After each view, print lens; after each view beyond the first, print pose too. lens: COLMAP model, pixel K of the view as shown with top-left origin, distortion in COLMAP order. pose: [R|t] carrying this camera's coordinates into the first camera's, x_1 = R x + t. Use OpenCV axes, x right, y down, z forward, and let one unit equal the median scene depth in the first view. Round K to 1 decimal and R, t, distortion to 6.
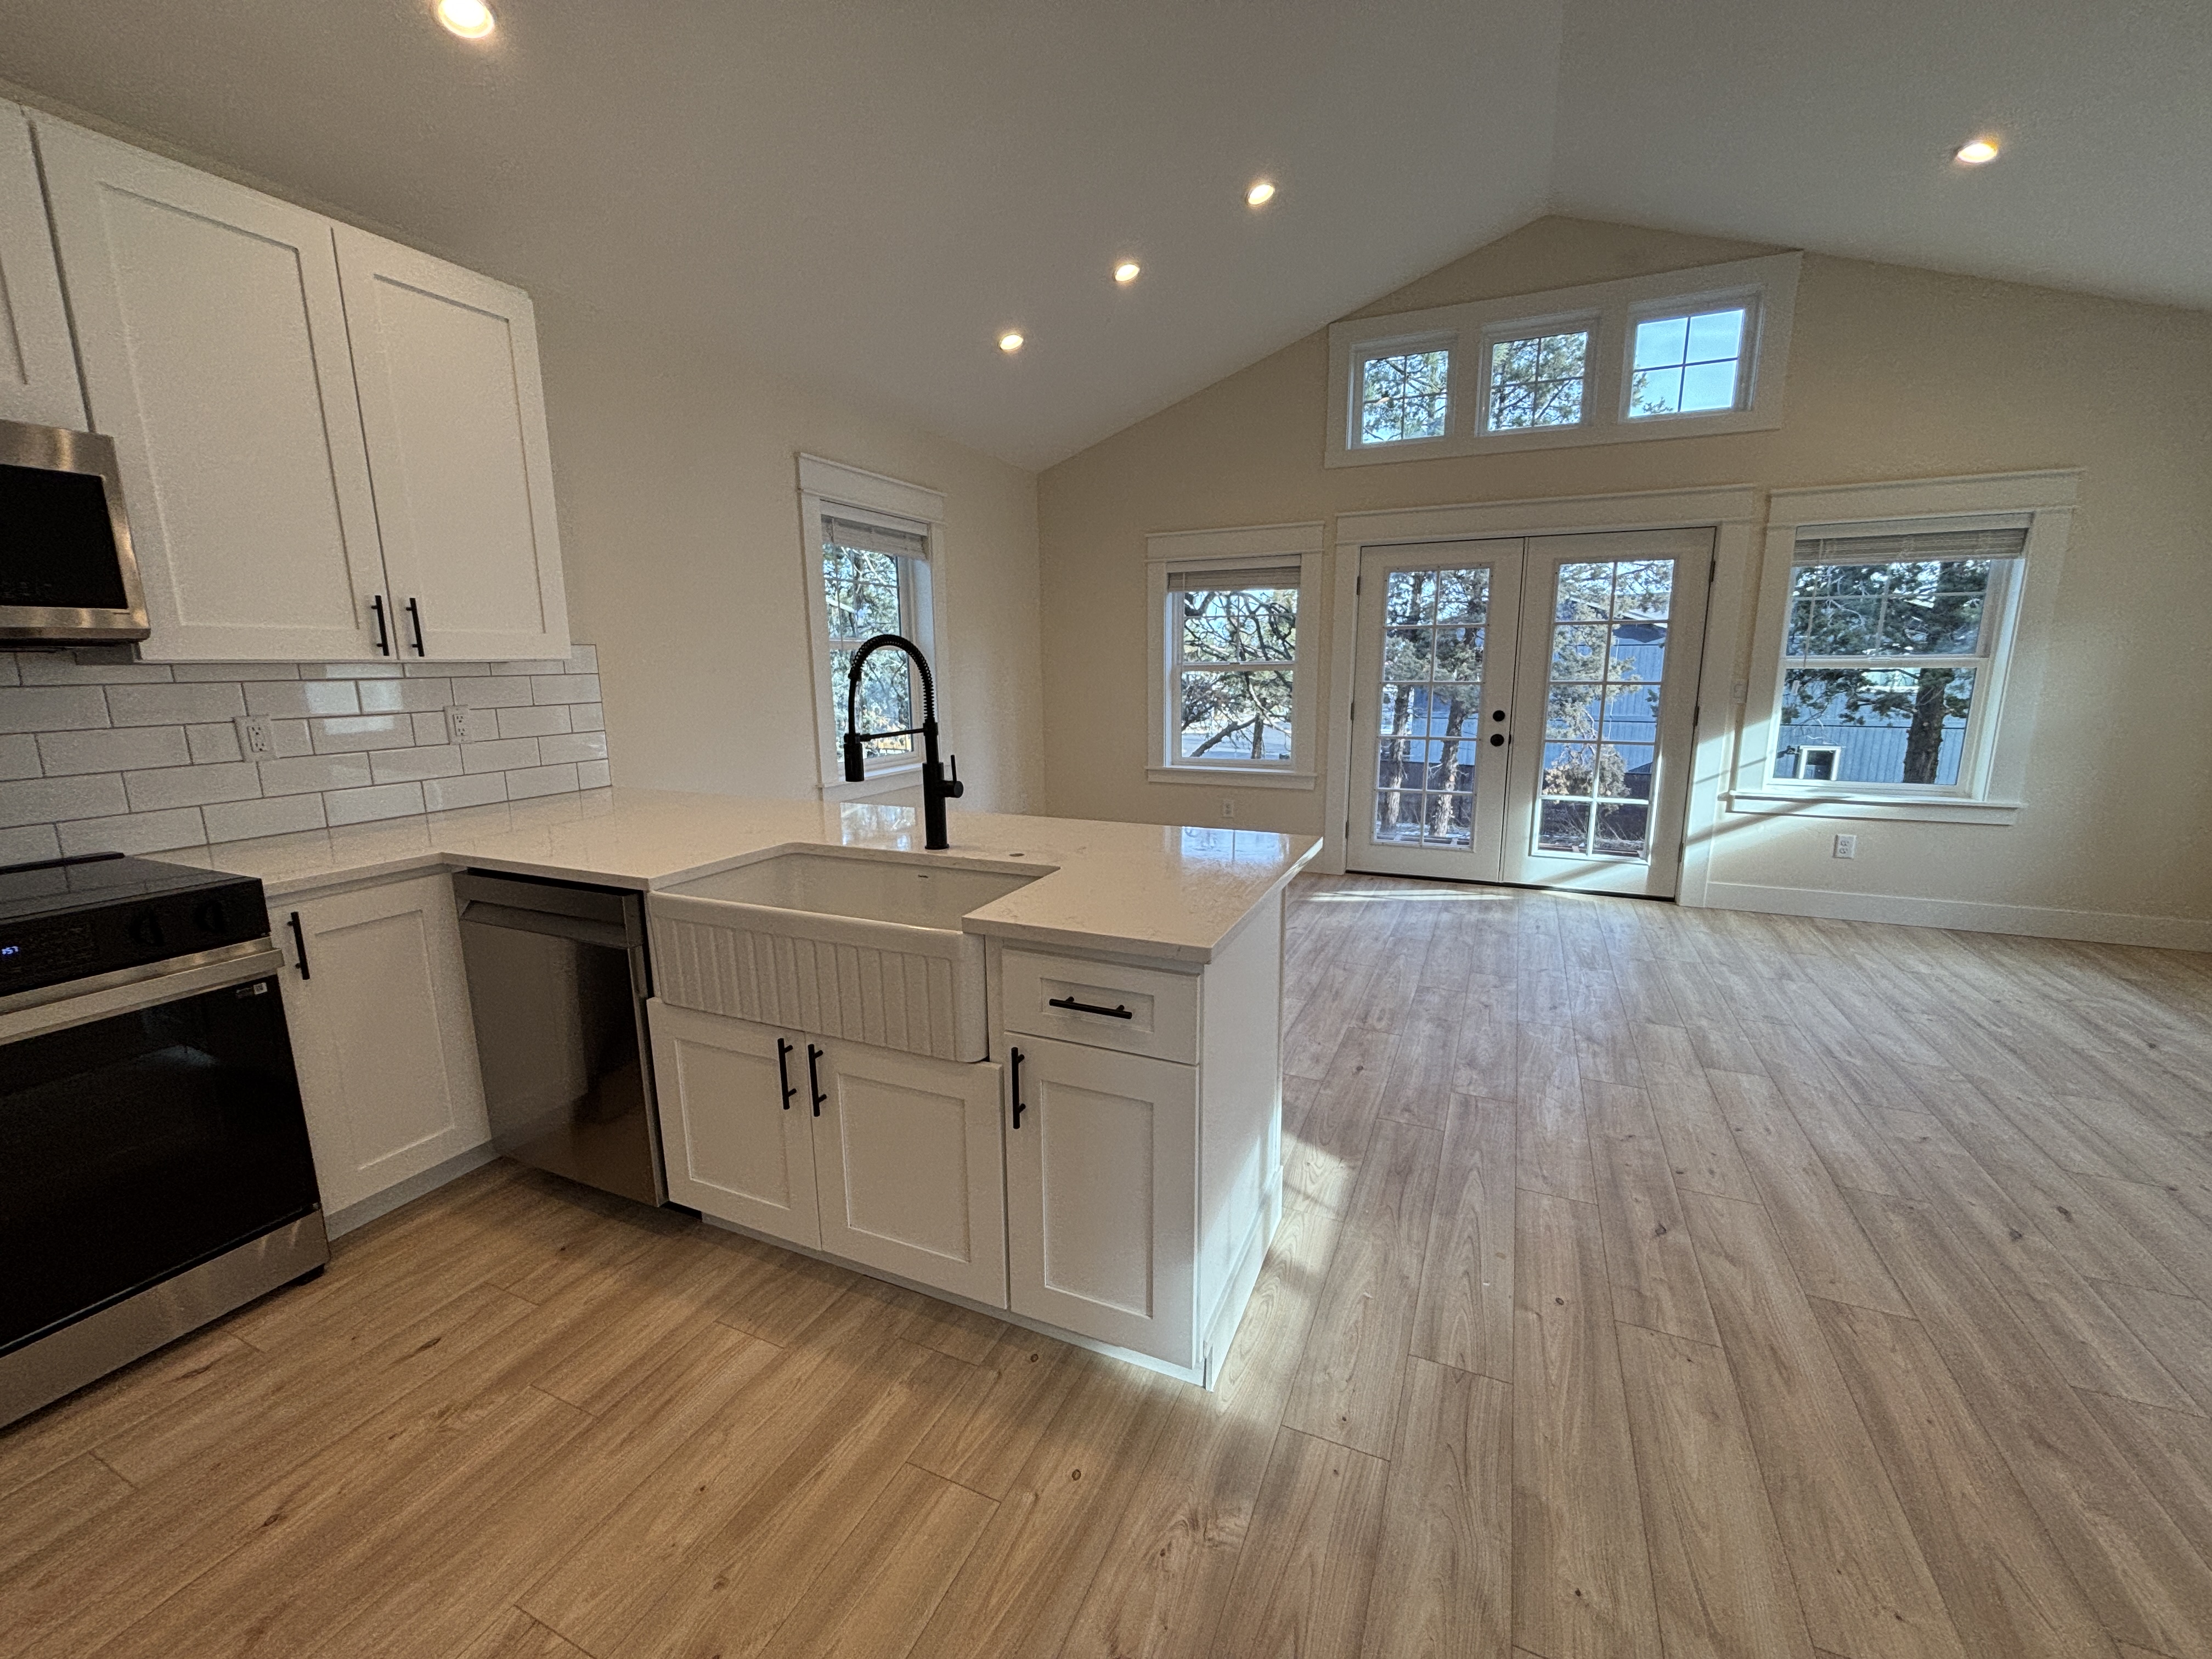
lens RADIAL K [[889.5, 0, 1113.6], [0, 889.5, 828.5], [0, 0, 1]] dist [0.002716, -0.000185]
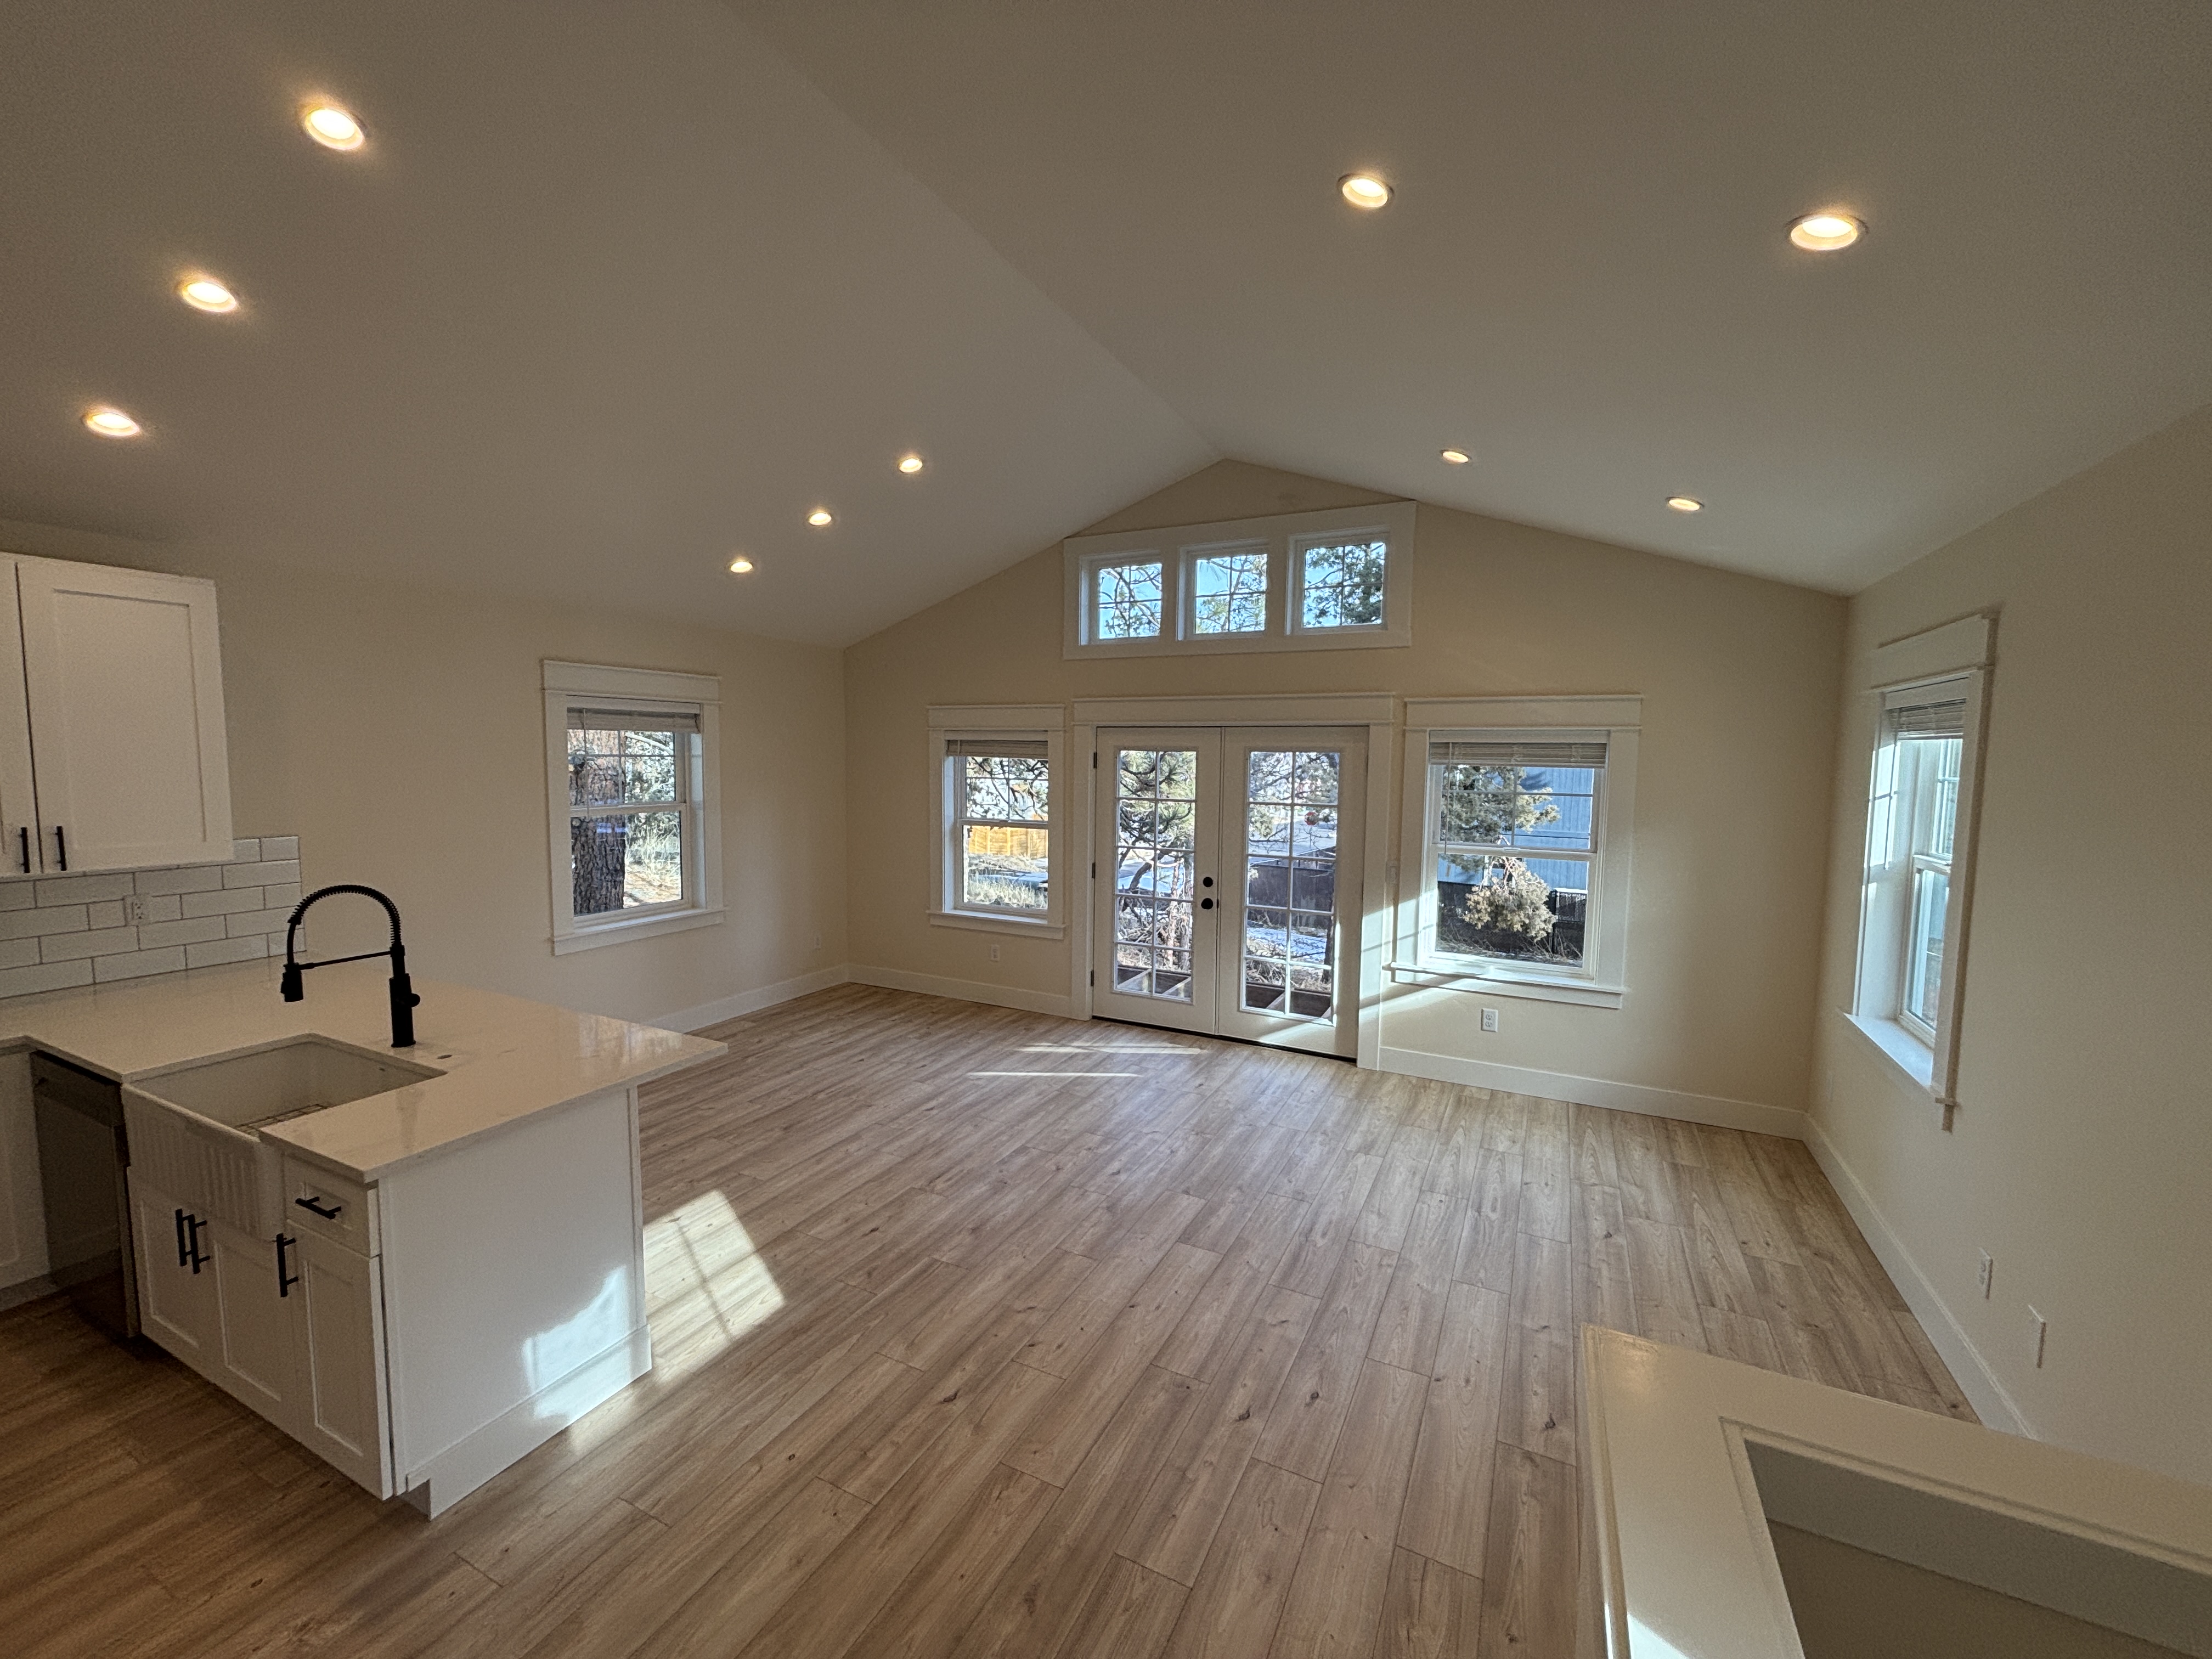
lens RADIAL K [[889.5, 0, 1107.7], [0, 889.5, 834.3], [0, 0, 1]] dist [0.002716, -0.000185]
pose [[0.998857, 0.025701, -0.040313, 0.436530], [-0.029489, 0.994907, -0.096385, -0.094993], [0.037630, 0.097463, 0.994527, -0.123511]]
